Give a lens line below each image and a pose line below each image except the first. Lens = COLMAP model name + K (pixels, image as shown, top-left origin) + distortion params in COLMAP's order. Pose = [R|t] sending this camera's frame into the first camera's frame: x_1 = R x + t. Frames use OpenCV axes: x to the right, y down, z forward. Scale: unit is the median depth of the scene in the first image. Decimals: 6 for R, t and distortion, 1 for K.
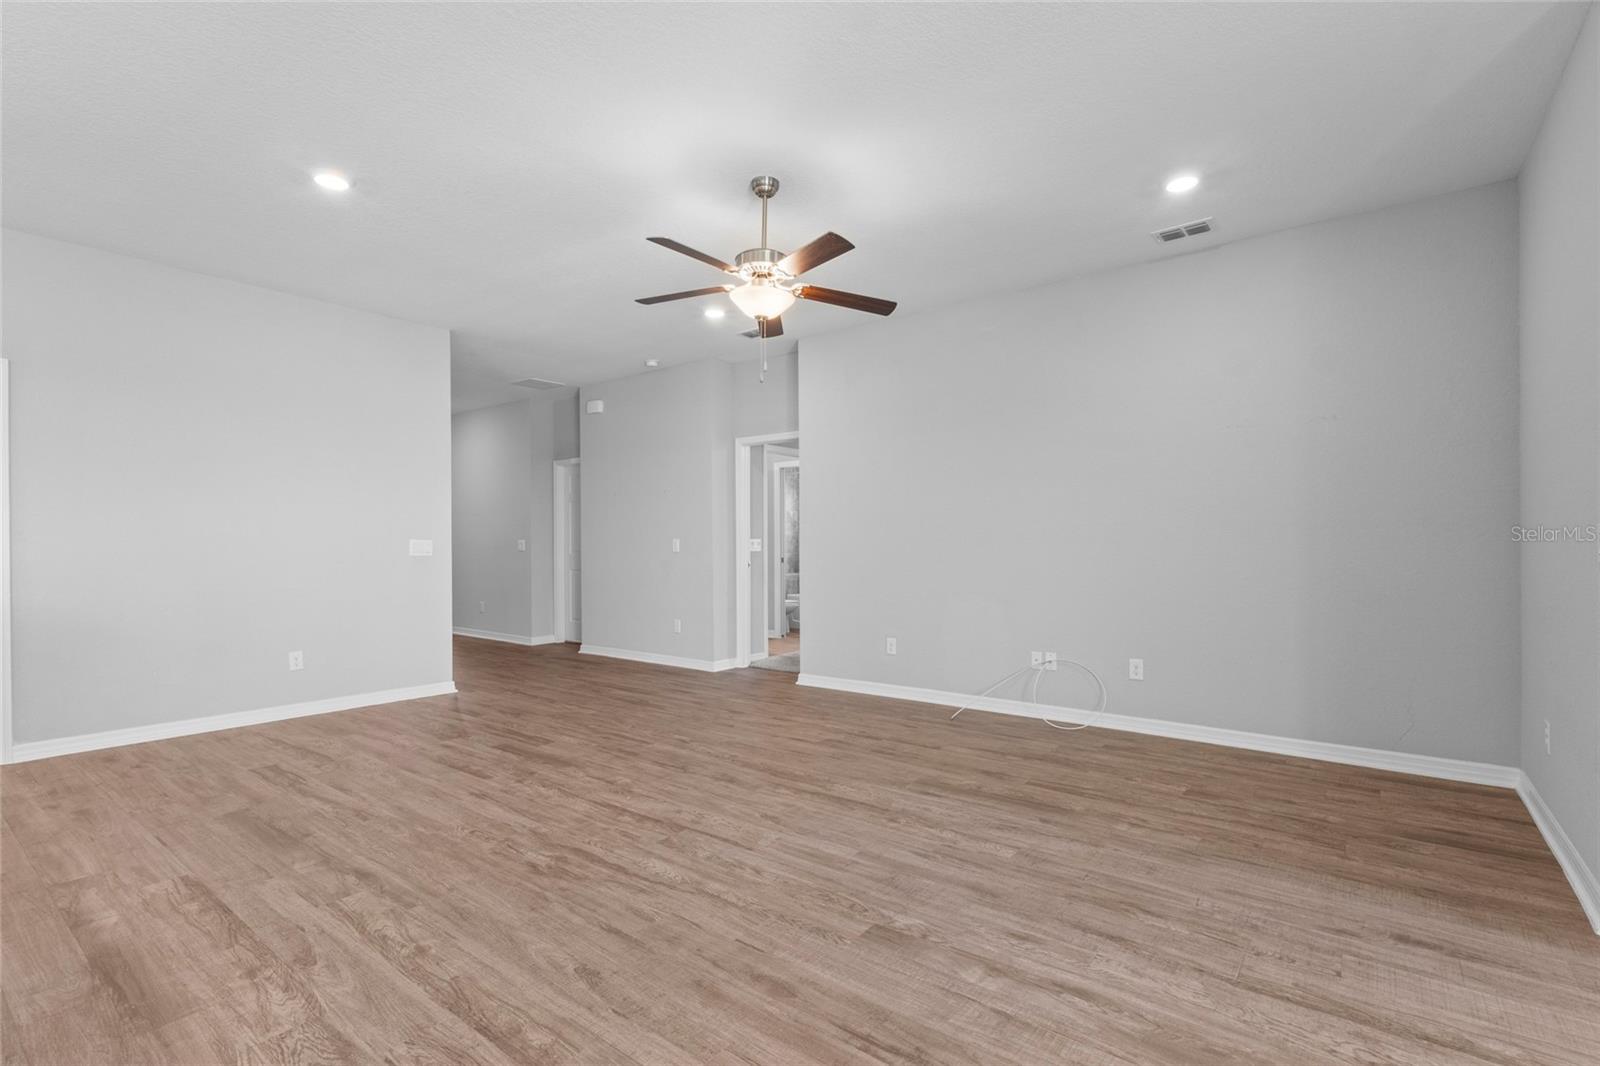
lens RADIAL K [[739.6, 0, 796.9], [0, 739.6, 542.2], [0, 0, 1]] dist [0.006445, 0.001004]
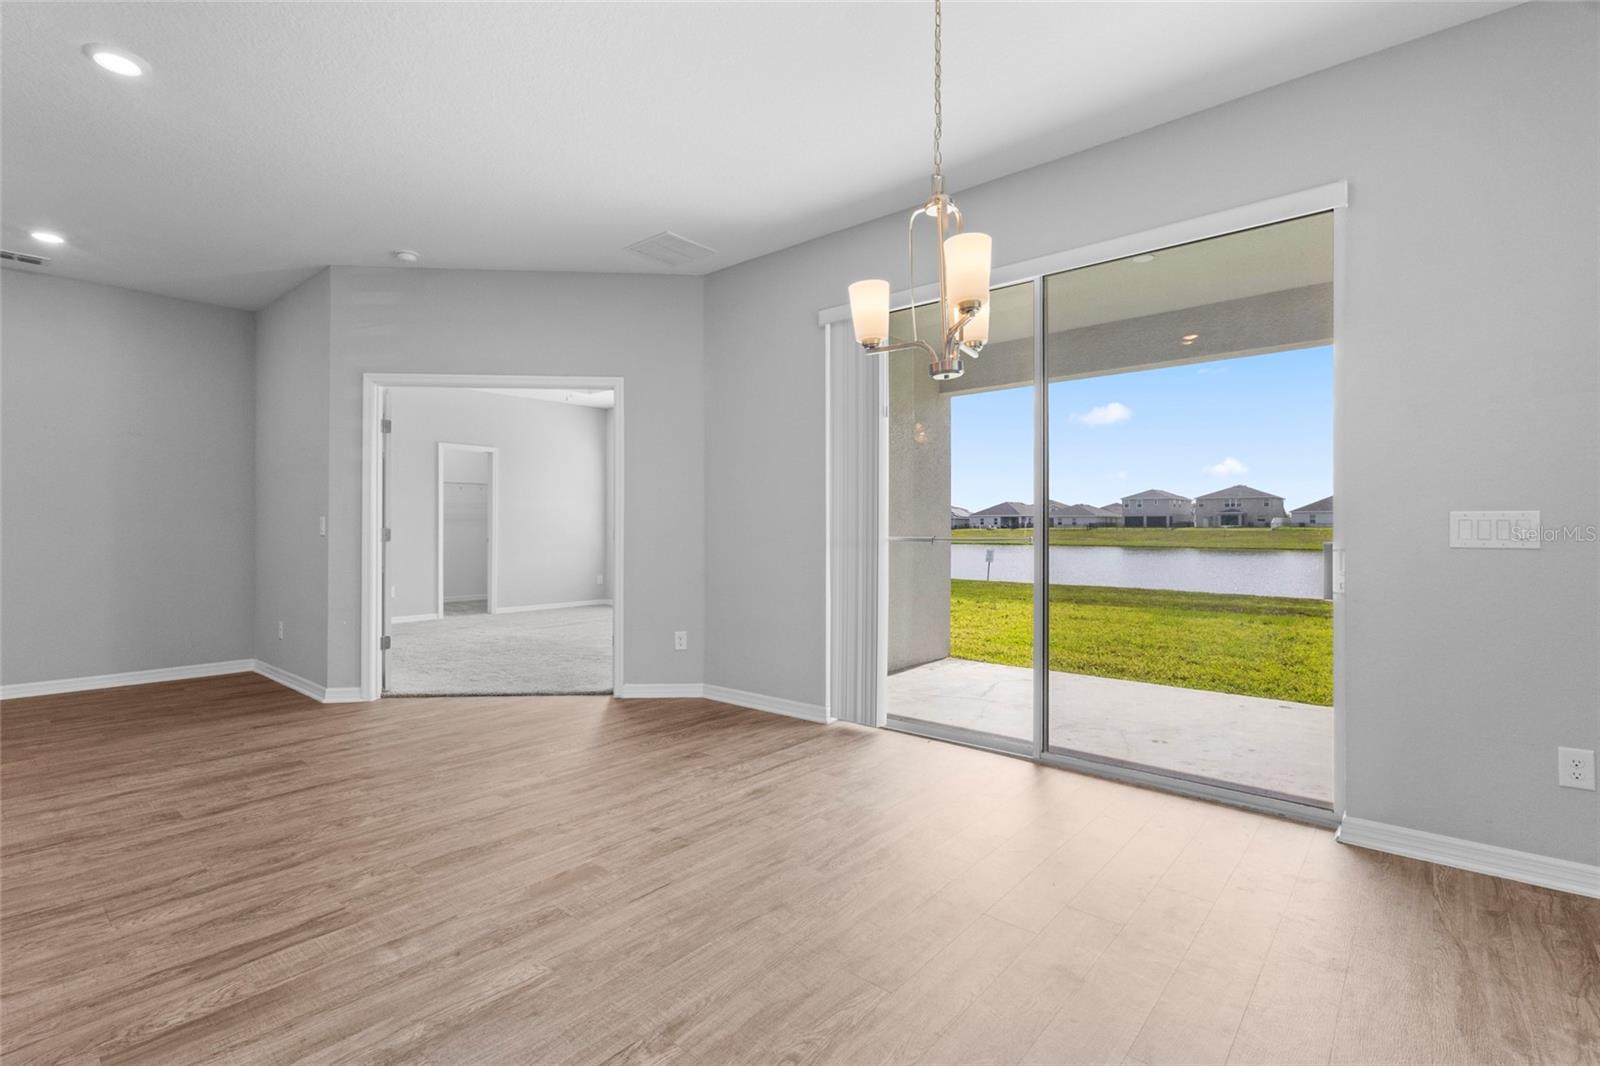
lens RADIAL K [[739.6, 0, 803.0], [0, 739.6, 521.1], [0, 0, 1]] dist [0.006445, 0.001004]
pose [[0.038980, 0.010318, 0.999187, -0.793711], [-0.003343, 0.999942, -0.010195, 0.003488], [-0.999234, -0.002943, 0.039013, -0.373590]]
